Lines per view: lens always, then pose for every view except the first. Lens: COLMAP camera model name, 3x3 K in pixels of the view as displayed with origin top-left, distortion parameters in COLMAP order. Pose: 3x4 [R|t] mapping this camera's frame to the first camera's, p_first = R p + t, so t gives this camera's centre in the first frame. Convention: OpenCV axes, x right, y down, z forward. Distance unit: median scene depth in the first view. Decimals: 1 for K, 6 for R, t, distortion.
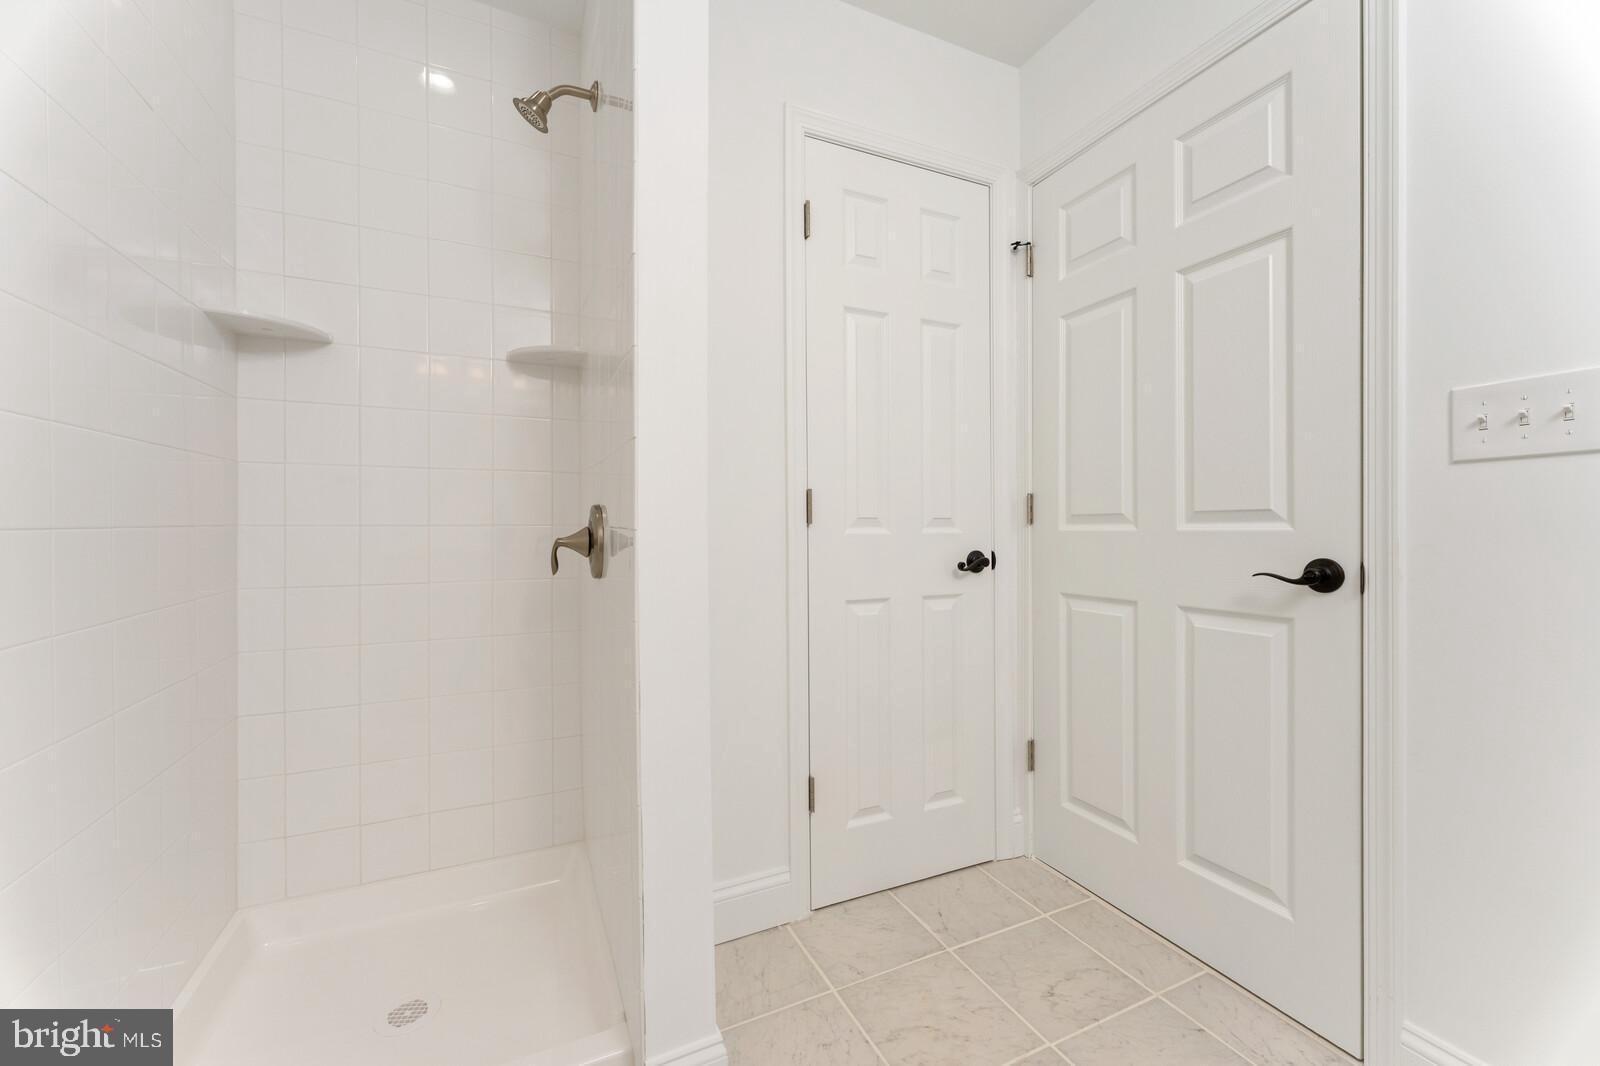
lens RADIAL K [[628.9, 0, 793.1], [0, 628.9, 531.1], [0, 0, 1]] dist [0.000059, -0.000264]
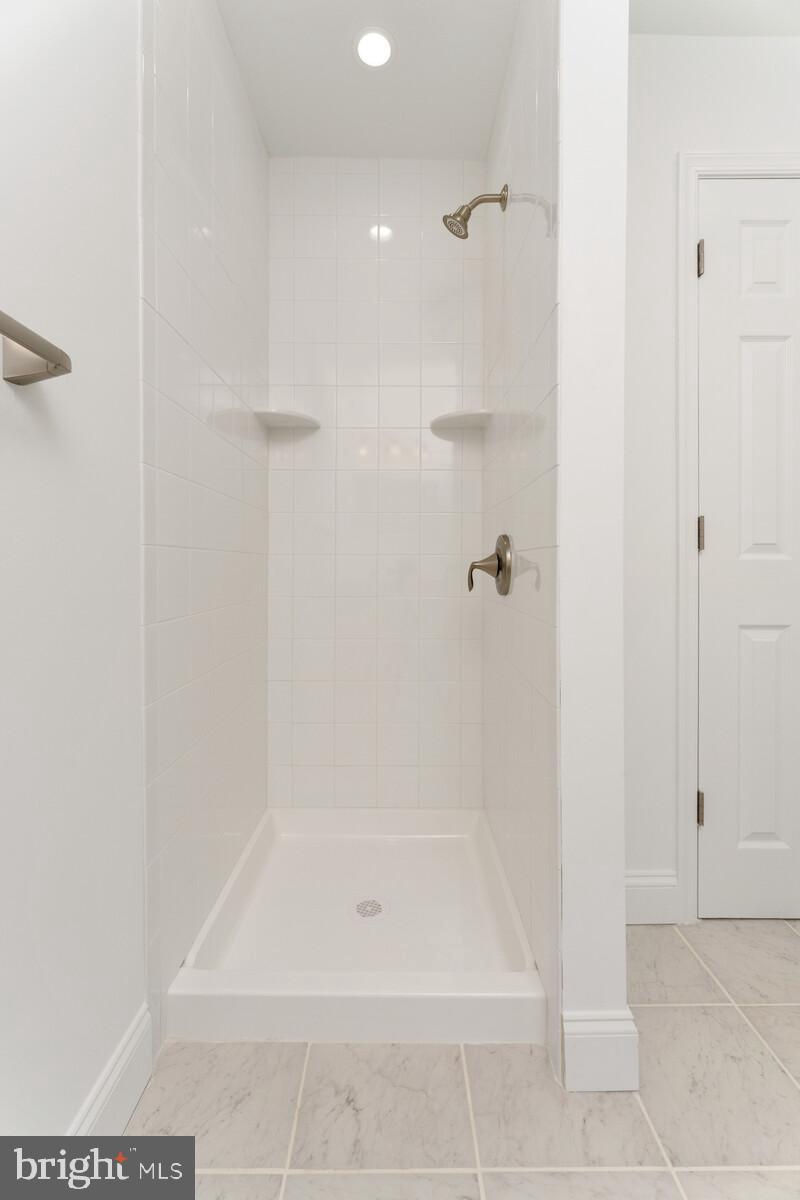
lens RADIAL K [[499.9, 0, 397.7], [0, 499.9, 574.2], [0, 0, 1]] dist [-0.003317, -0.000301]
pose [[0.906387, 0.005724, -0.422409, -0.091421], [-0.004664, 0.999983, 0.003544, 0.032879], [0.422422, -0.001242, 0.906398, 0.040108]]
